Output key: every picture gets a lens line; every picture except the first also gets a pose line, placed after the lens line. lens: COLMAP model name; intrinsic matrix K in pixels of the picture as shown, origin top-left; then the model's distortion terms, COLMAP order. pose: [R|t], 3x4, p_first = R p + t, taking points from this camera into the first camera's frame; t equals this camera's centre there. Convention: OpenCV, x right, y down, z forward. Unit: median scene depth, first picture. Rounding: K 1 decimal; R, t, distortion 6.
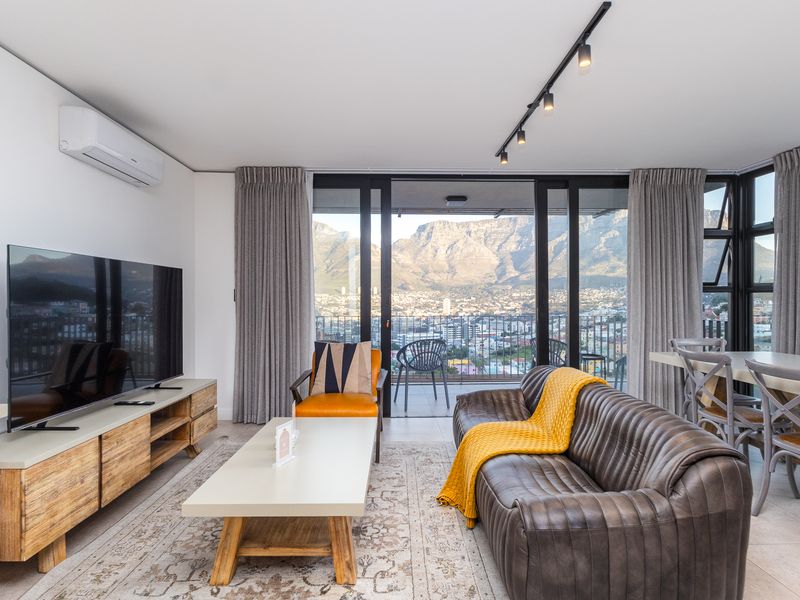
lens RADIAL K [[421.6, 0, 405.4], [0, 421.6, 297.7], [0, 0, 1]] dist [0.006437, 0.001781]
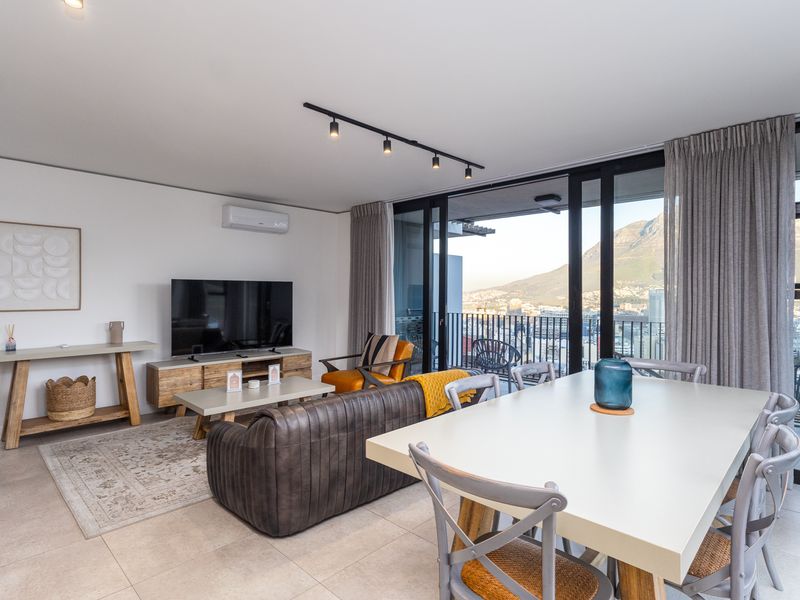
lens RADIAL K [[432.6, 0, 411.2], [0, 432.6, 286.3], [0, 0, 1]] dist [-0.002423, -0.000167]
pose [[0.709684, -0.005699, -0.704497, 0.754215], [-0.002246, 0.999944, -0.010352, -0.025068], [0.704516, 0.008929, 0.709631, 0.097026]]
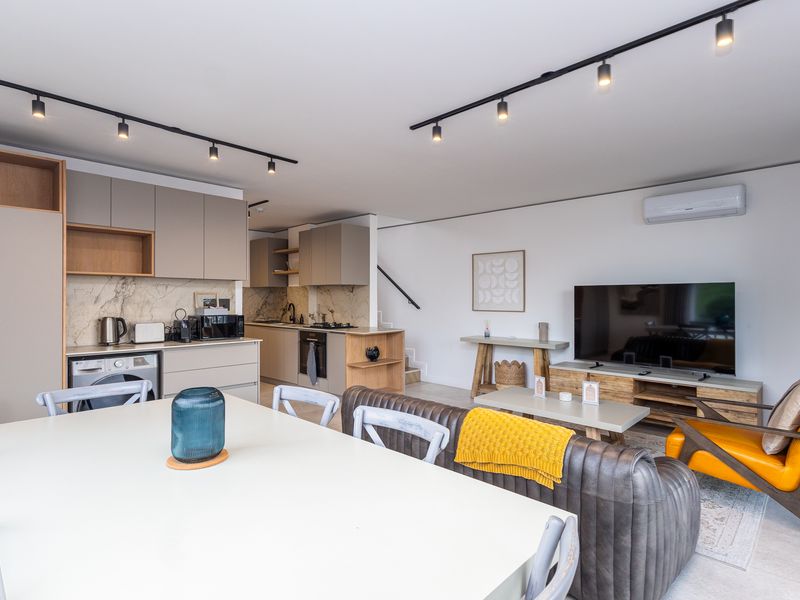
lens RADIAL K [[432.6, 0, 411.2], [0, 432.6, 286.3], [0, 0, 1]] dist [-0.002423, -0.000167]
pose [[-0.701483, -0.015043, -0.712527, 0.693798], [0.006694, 0.999594, -0.027694, -0.022861], [0.712655, -0.024197, -0.701098, 0.928074]]
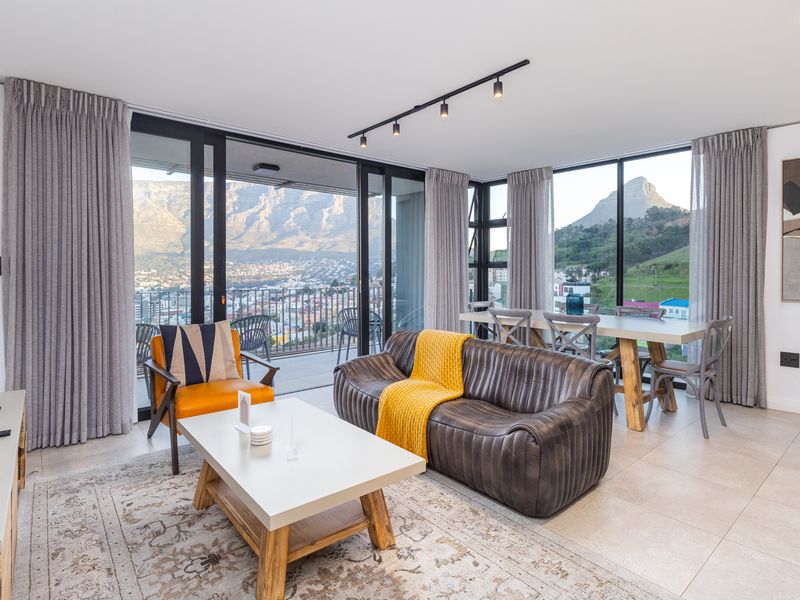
lens RADIAL K [[439.1, 0, 385.4], [0, 439.1, 273.5], [0, 0, 1]] dist [0.016180, 0.000460]
pose [[0.789471, -0.001843, 0.613785, -0.347331], [-0.002489, 0.999978, 0.006203, -0.001226], [-0.613782, -0.006425, 0.789449, 0.064189]]
